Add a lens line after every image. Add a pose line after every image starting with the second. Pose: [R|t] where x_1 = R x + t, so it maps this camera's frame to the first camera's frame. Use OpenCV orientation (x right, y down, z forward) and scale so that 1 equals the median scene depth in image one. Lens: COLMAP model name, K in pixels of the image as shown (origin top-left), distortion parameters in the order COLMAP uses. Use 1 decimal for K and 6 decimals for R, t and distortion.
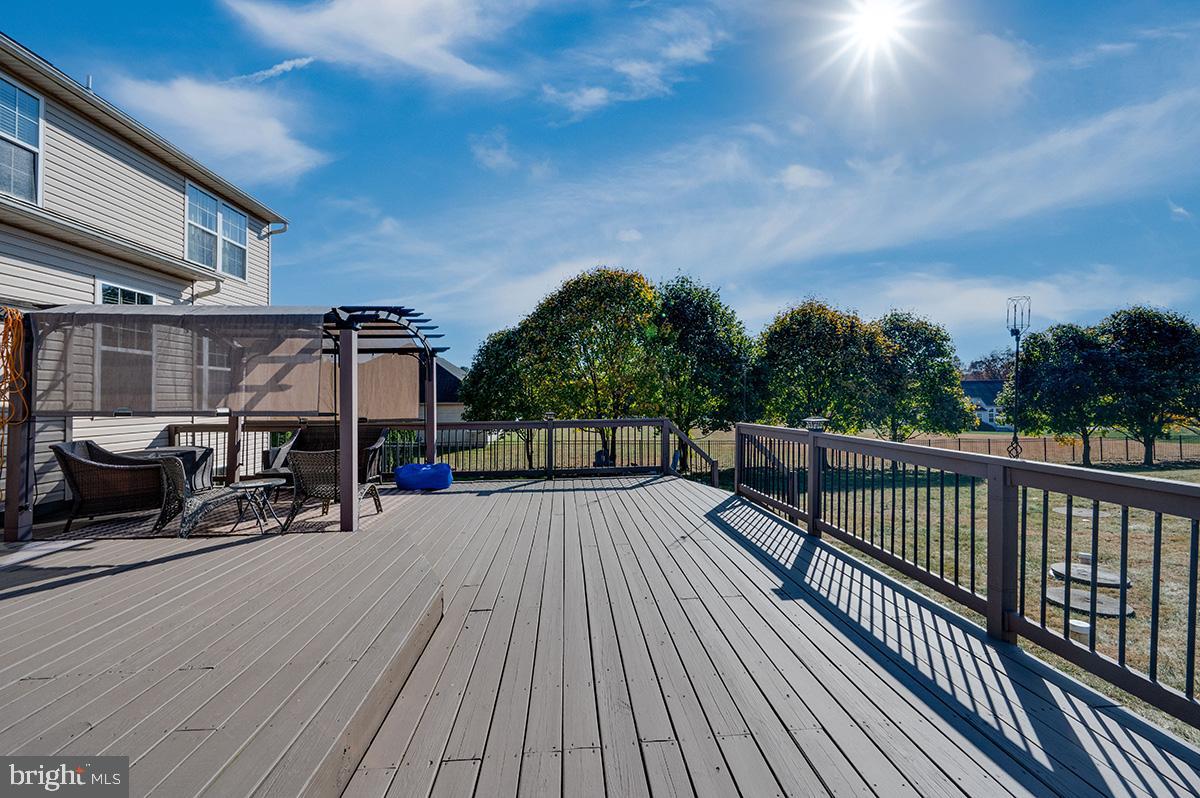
lens RADIAL K [[480.0, 0, 576.7], [0, 480.0, 387.7], [0, 0, 1]] dist [-0.000485, -0.000697]
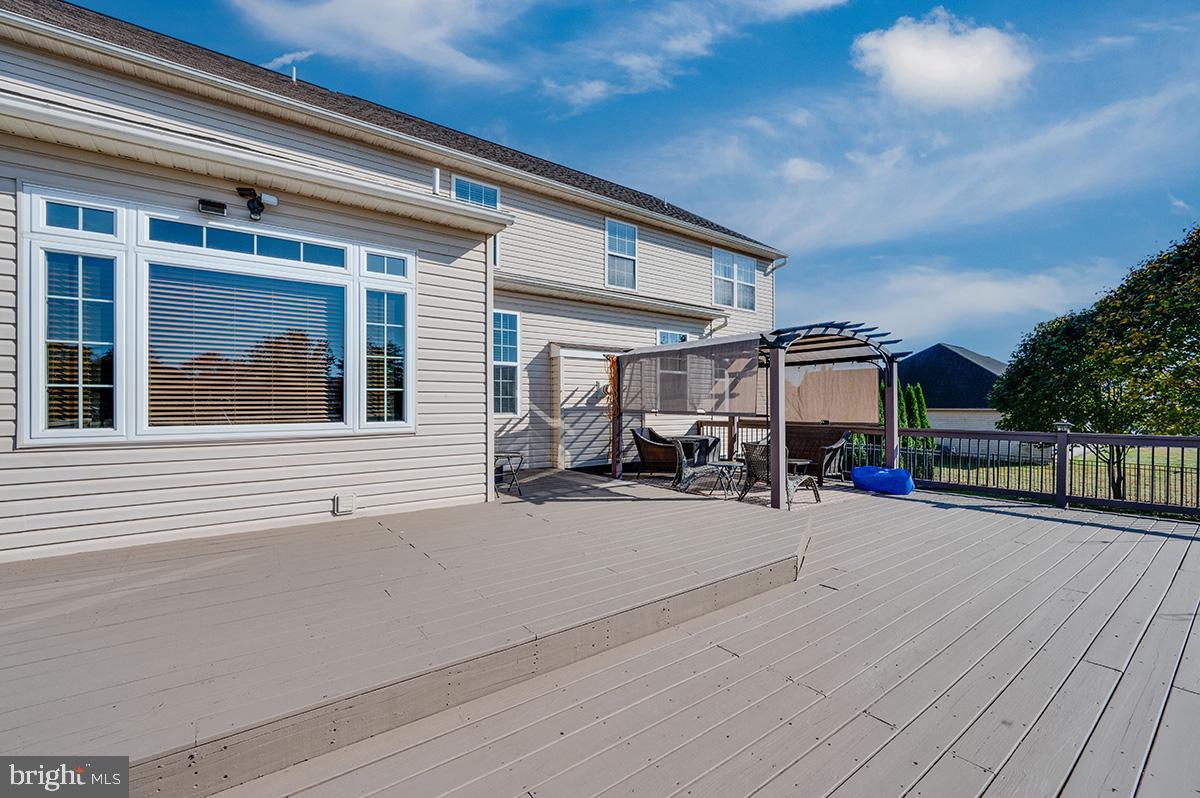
lens RADIAL K [[480.0, 0, 654.6], [0, 480.0, 402.7], [0, 0, 1]] dist [-0.000485, -0.000697]
pose [[0.620490, 0.004345, -0.784202, 0.223430], [0.012736, 0.999797, 0.015617, -0.002478], [0.784111, -0.019678, 0.620308, -0.019931]]
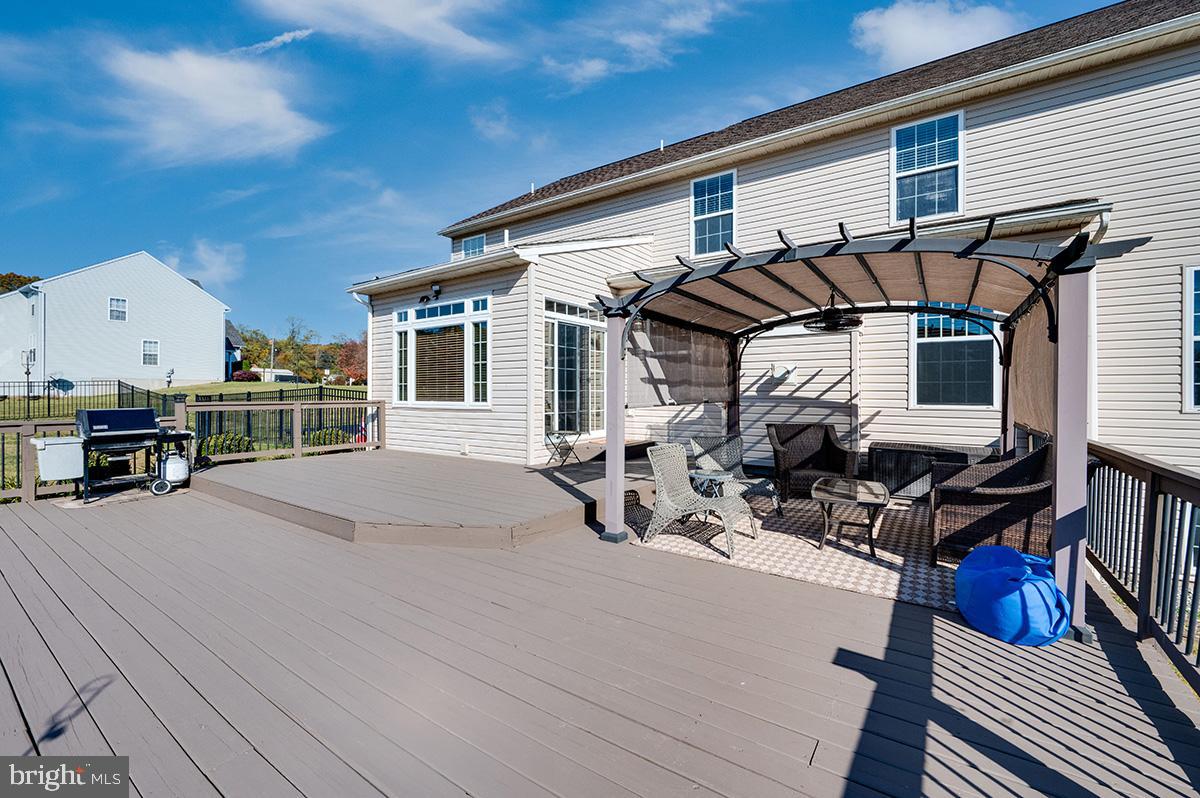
lens RADIAL K [[480.0, 0, 567.8], [0, 480.0, 389.1], [0, 0, 1]] dist [-0.000485, -0.000697]
pose [[-0.577083, 0.002880, -0.816680, 0.232950], [0.019454, 0.999759, -0.010221, 0.013130], [0.816453, -0.021786, -0.577000, 0.797245]]
